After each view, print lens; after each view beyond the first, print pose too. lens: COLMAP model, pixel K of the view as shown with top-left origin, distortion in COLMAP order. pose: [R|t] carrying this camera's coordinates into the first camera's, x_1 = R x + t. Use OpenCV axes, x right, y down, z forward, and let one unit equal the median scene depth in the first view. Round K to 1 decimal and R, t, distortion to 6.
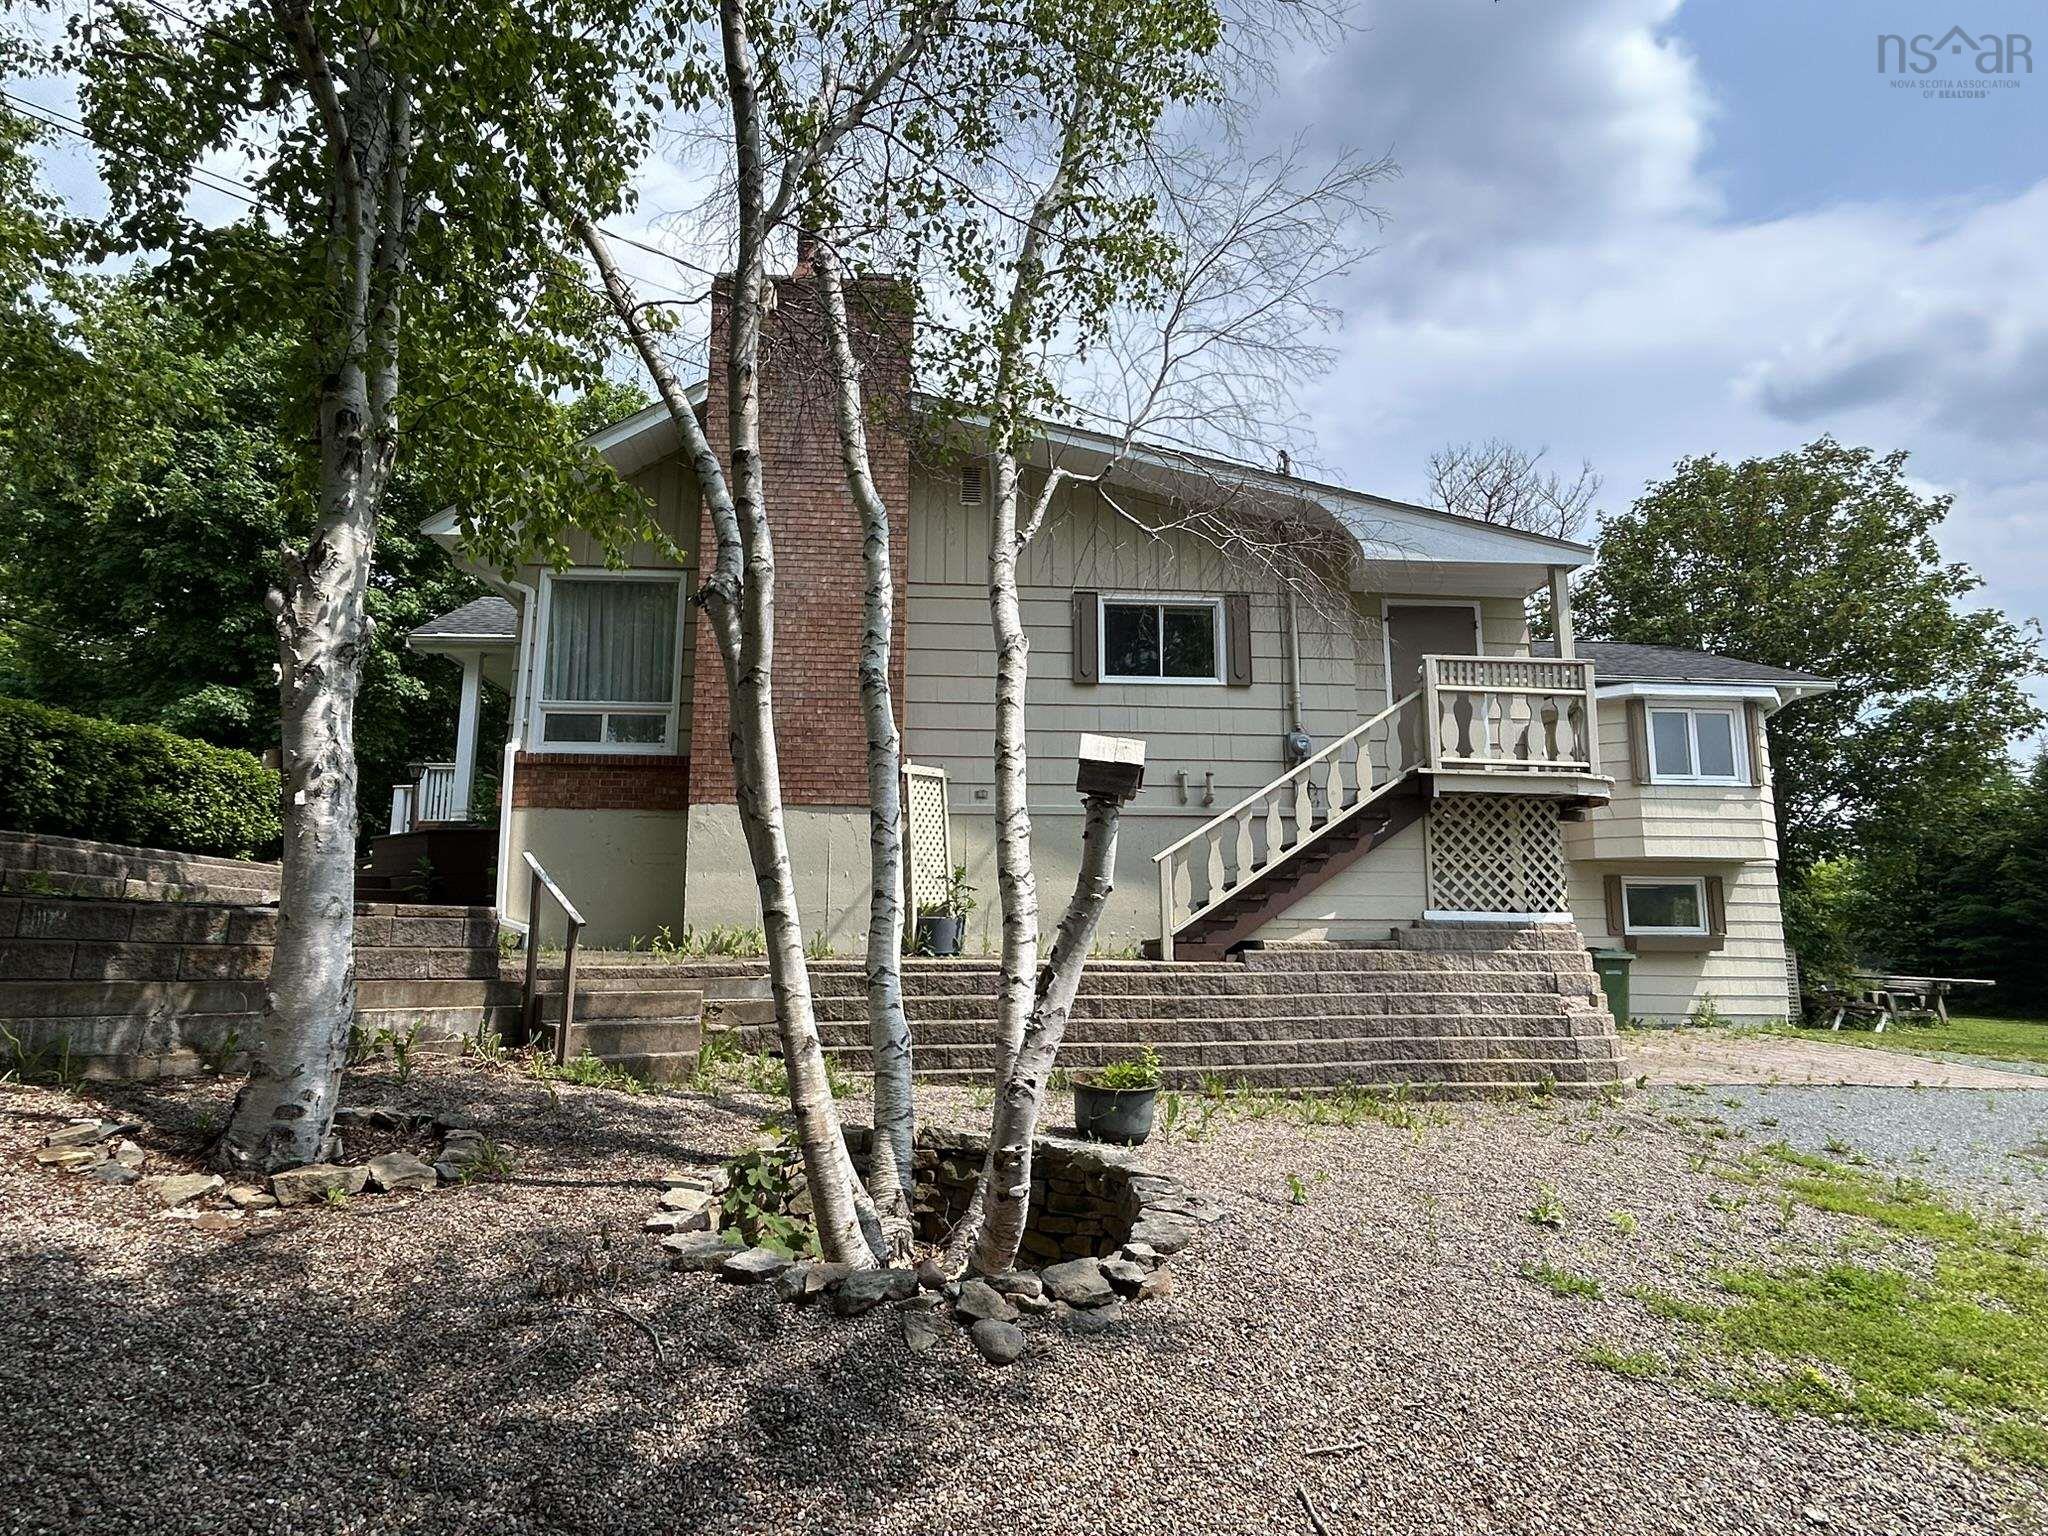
lens RADIAL K [[1105.4, 0, 1022.4], [0, 1105.4, 768.4], [0, 0, 1]] dist [-0.001044, 0.000396]
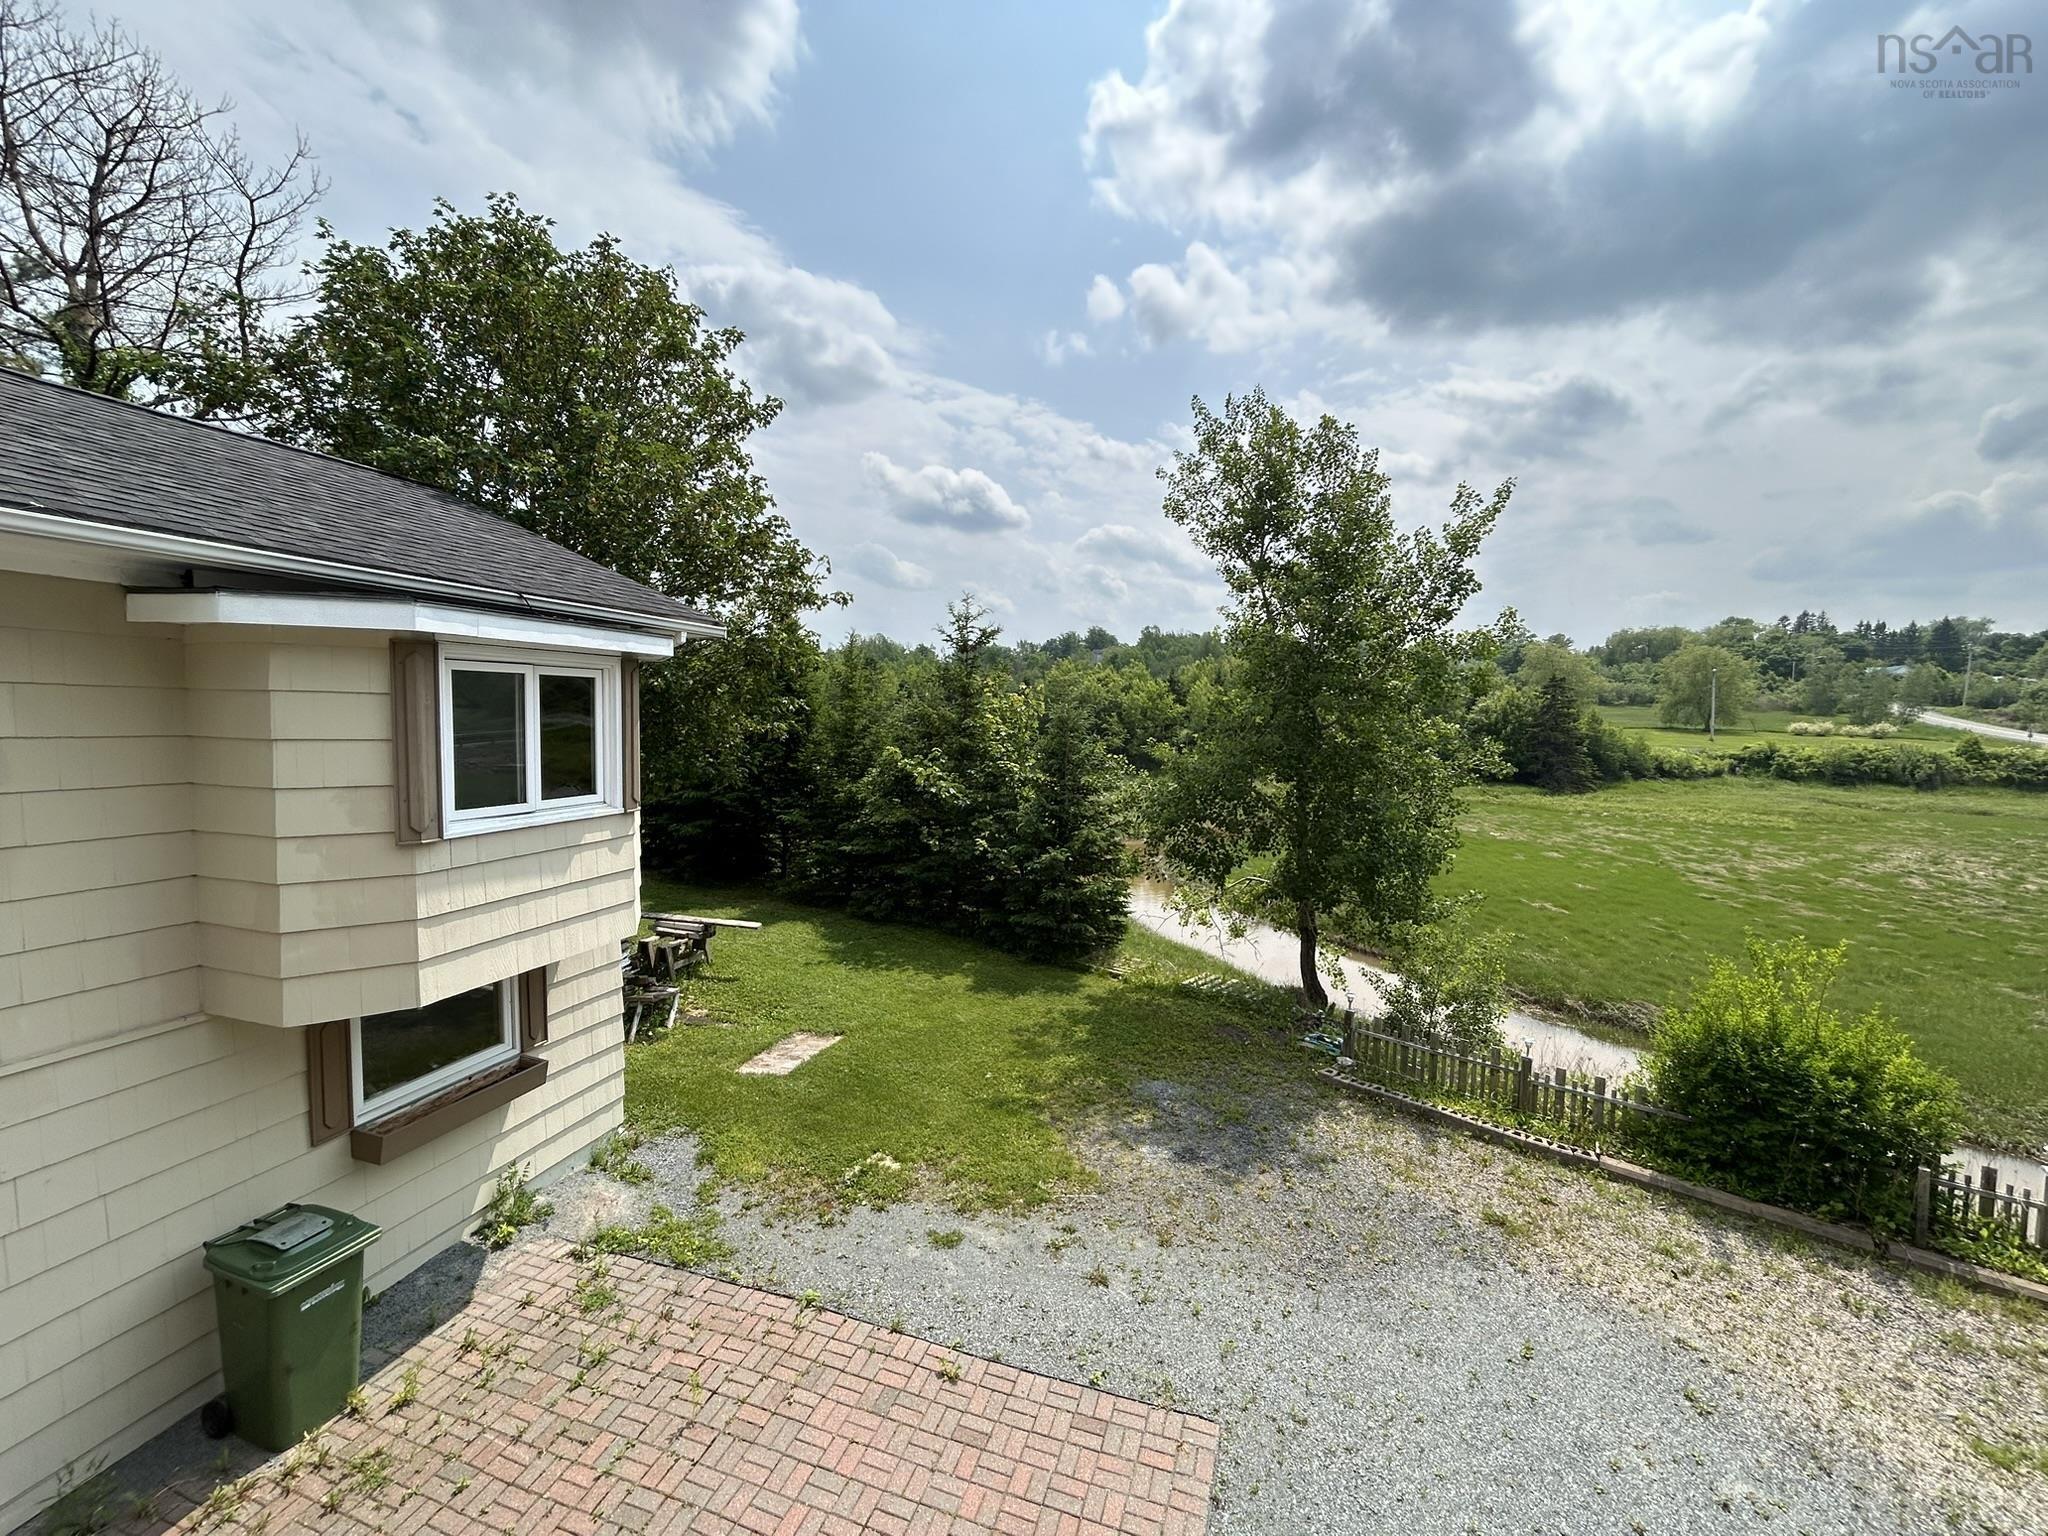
lens RADIAL K [[826.9, 0, 1029.3], [0, 826.9, 756.4], [0, 0, 1]] dist [-0.001089, 0.000566]
pose [[0.358046, -0.055179, 0.932072, 0.324326], [-0.155676, 0.980752, 0.117862, -0.088708], [-0.920634, -0.187301, 0.342565, 0.634507]]
